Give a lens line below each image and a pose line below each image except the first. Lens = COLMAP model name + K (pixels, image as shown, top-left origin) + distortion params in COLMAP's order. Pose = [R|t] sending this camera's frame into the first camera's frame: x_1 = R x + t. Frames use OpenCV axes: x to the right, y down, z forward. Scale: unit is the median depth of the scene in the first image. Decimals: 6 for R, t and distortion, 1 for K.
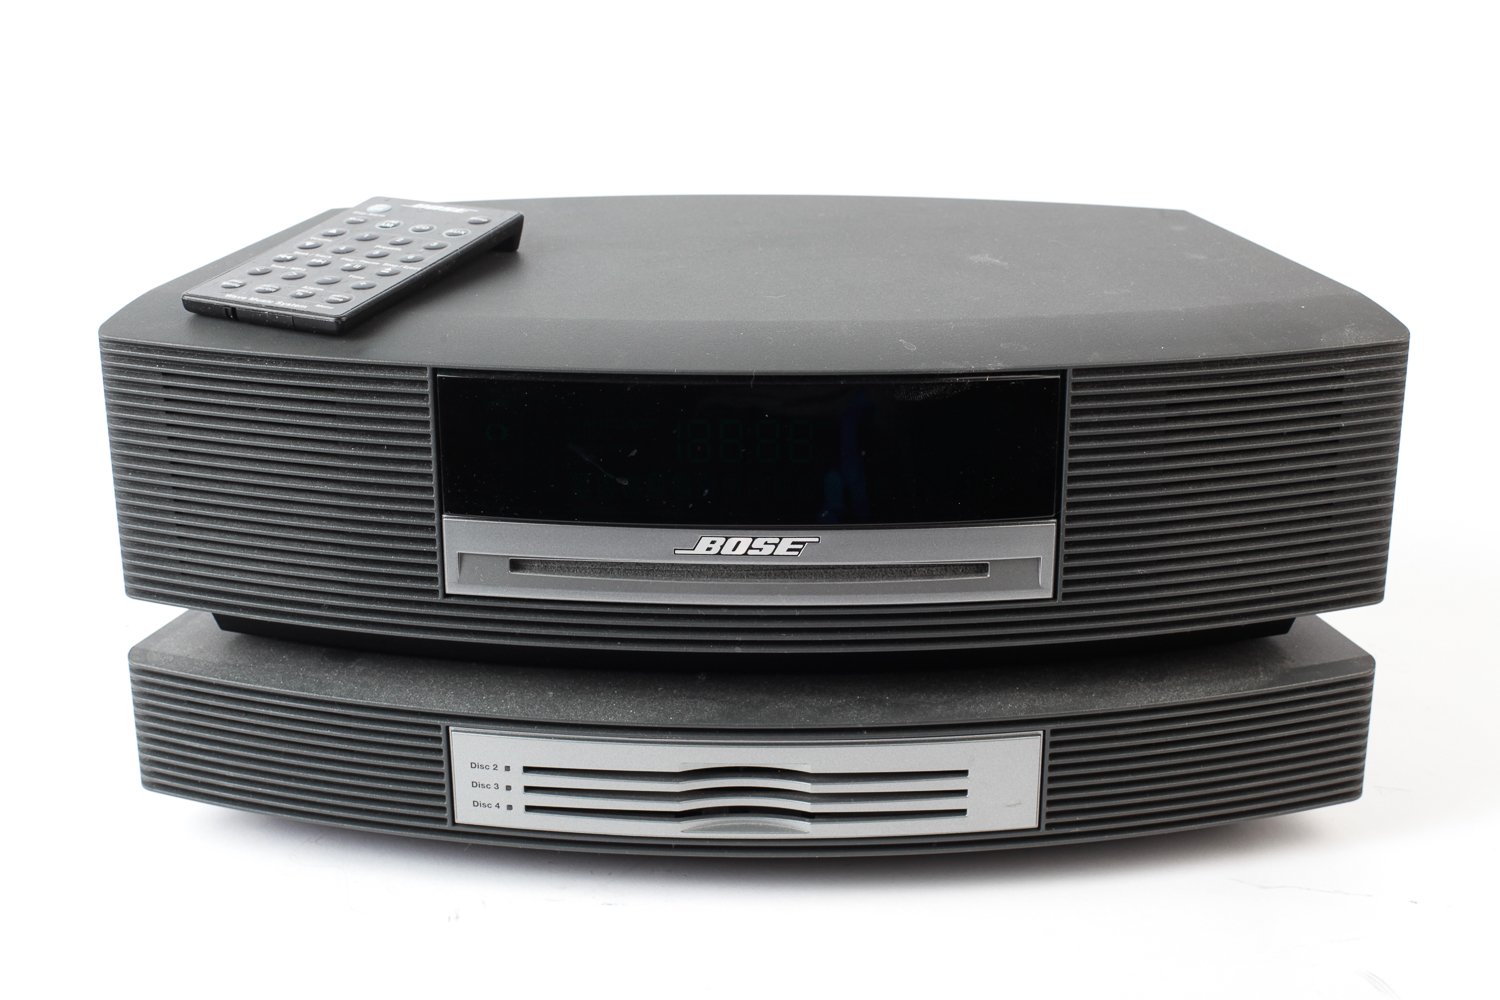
lens RADIAL K [[2168.2, 0, 754.4], [0, 2168.2, 497.2], [0, 0, 1]] dist [-0.145999, 0.000000]
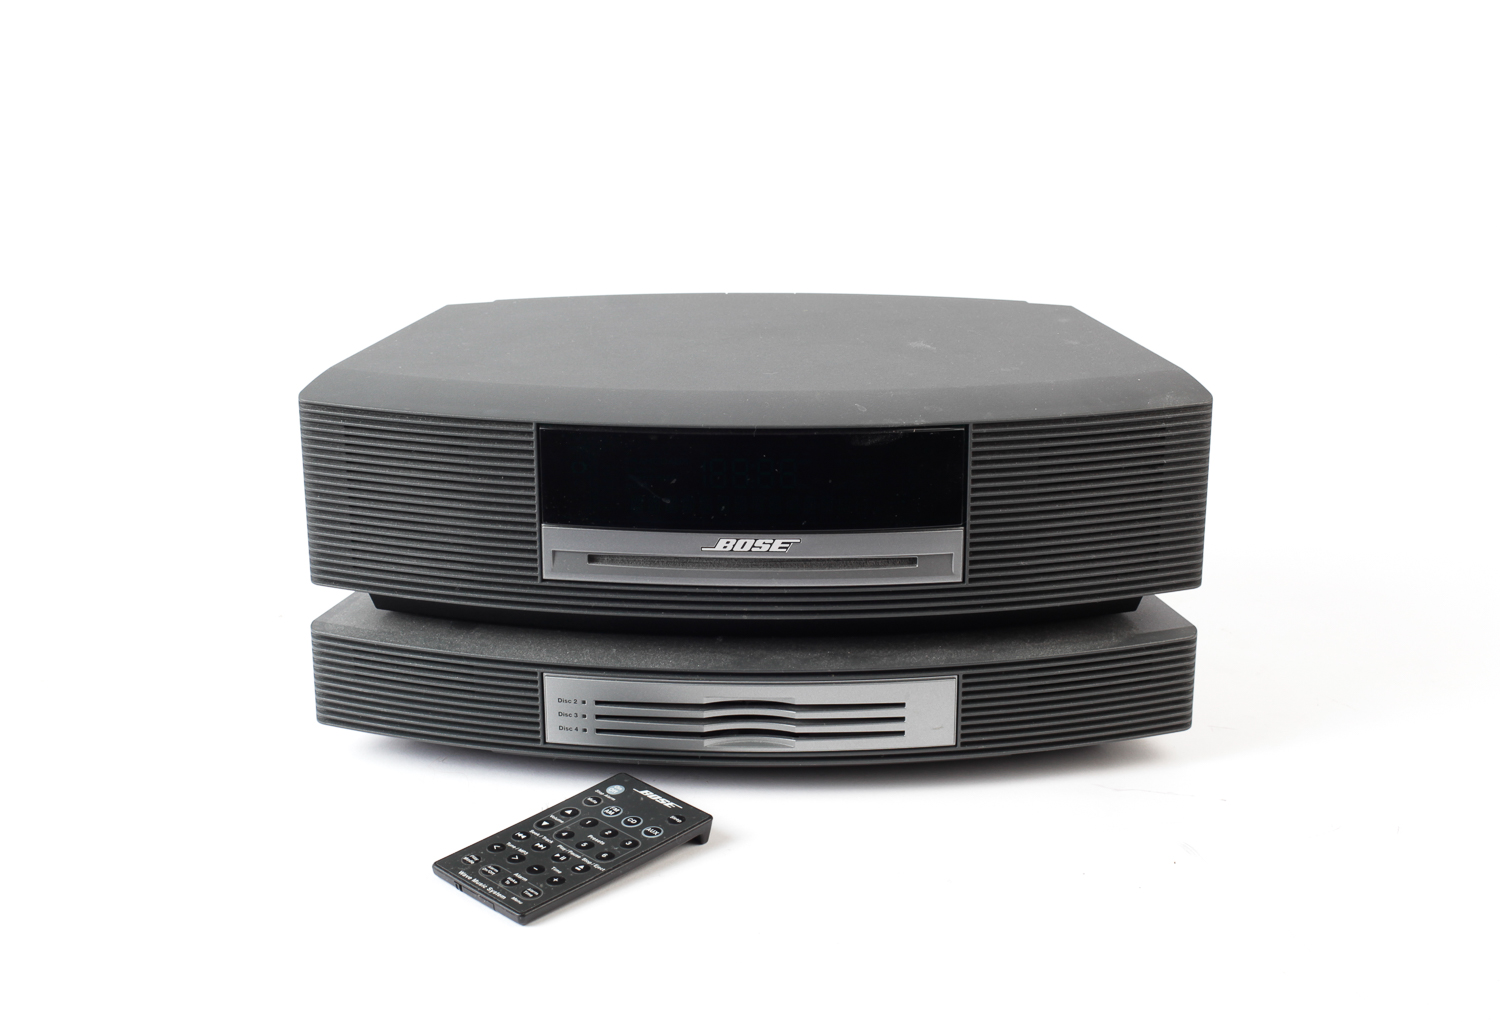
lens RADIAL K [[2230.7, 0, 746.5], [0, 2230.7, 512.2], [0, 0, 1]] dist [0.011985, 0.000000]
pose [[0.999971, 0.000011, -0.007591, 0.004863], [-0.000109, 0.999916, -0.012998, 0.019209], [0.007590, 0.012998, 0.999887, -0.487761]]
